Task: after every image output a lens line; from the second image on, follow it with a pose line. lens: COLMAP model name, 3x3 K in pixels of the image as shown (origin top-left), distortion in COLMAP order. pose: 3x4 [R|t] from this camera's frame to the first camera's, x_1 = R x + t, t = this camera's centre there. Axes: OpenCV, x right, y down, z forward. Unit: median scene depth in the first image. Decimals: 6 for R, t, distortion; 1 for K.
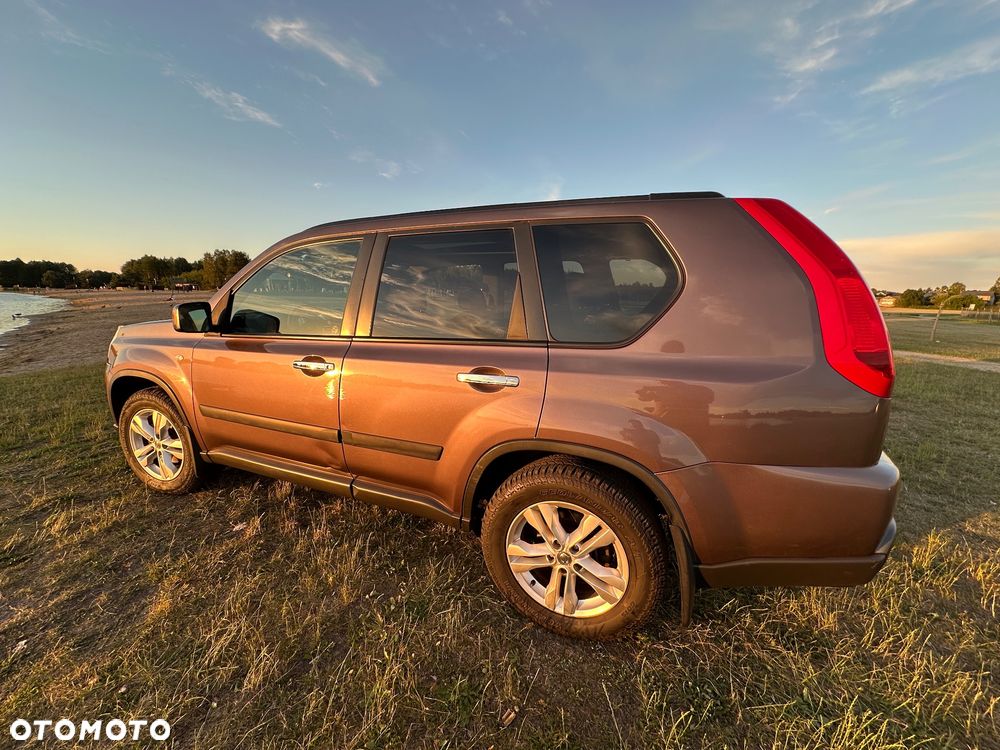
lens RADIAL K [[408.3, 0, 500.0], [0, 408.3, 375.0], [0, 0, 1]] dist [0.012845, -0.000644]
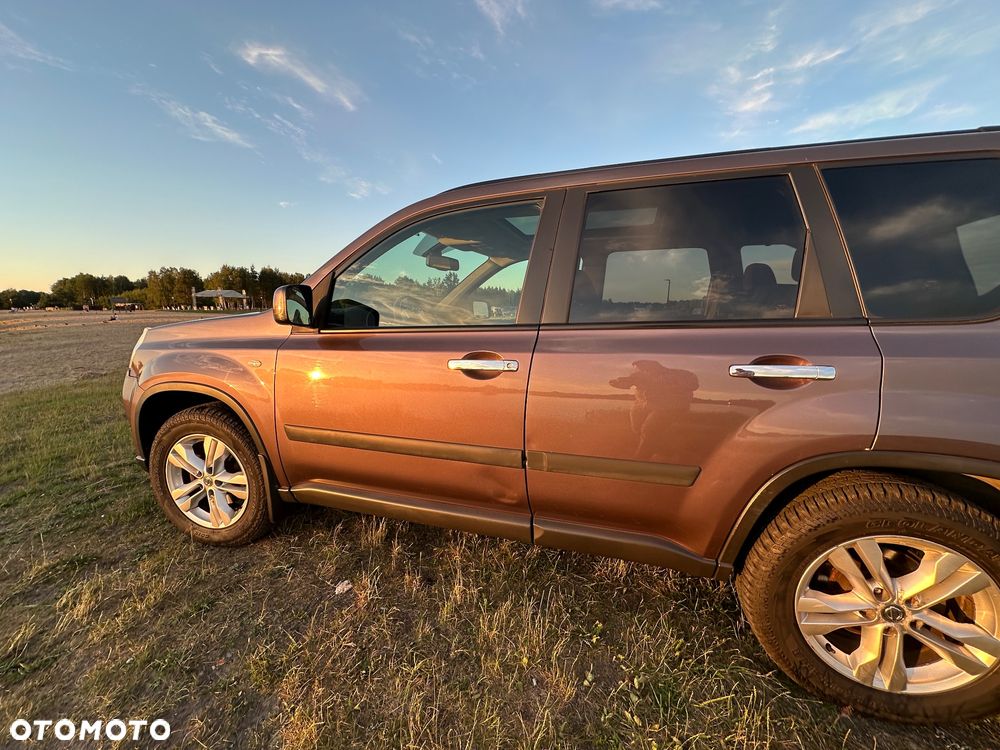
lens RADIAL K [[400.1, 0, 493.6], [0, 400.1, 374.1], [0, 0, 1]] dist [0.001513, 0.000084]
pose [[0.994220, -0.021187, 0.105255, -0.388183], [0.026210, 0.998571, -0.046577, 0.021548], [-0.104117, 0.049066, 0.993354, 0.210046]]
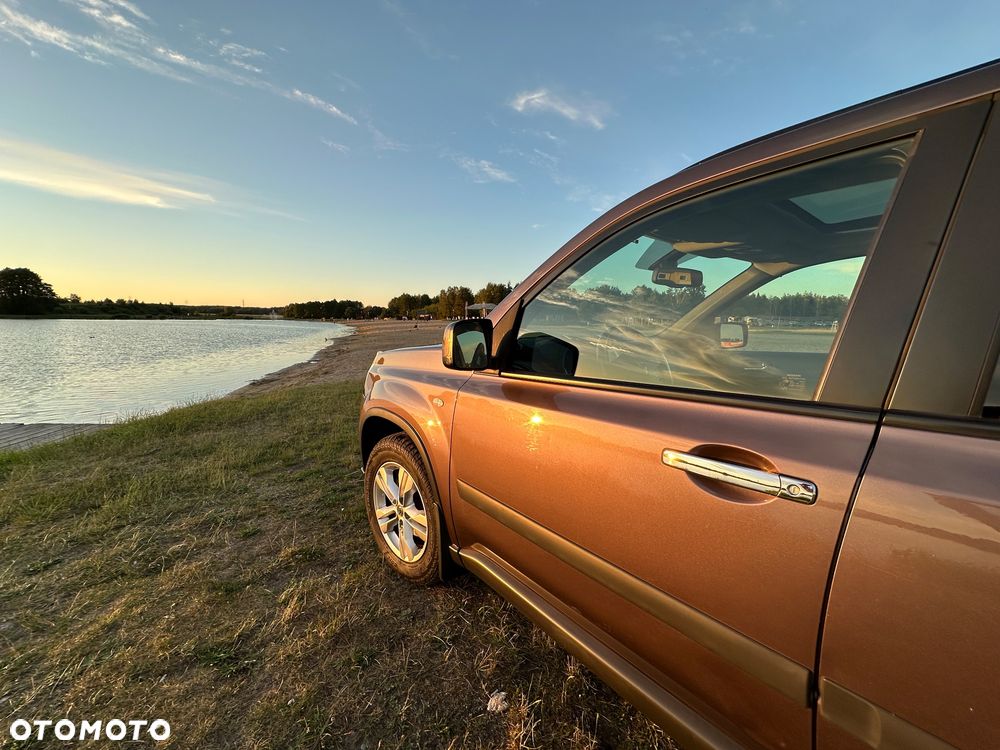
lens RADIAL K [[390.9, 0, 501.9], [0, 390.9, 372.8], [0, 0, 1]] dist [-0.014179, 0.000979]
pose [[0.901501, 0.056283, -0.429102, -0.377852], [-0.086210, 0.994991, -0.050611, -0.060976], [0.424104, 0.082619, 0.901837, 0.422949]]
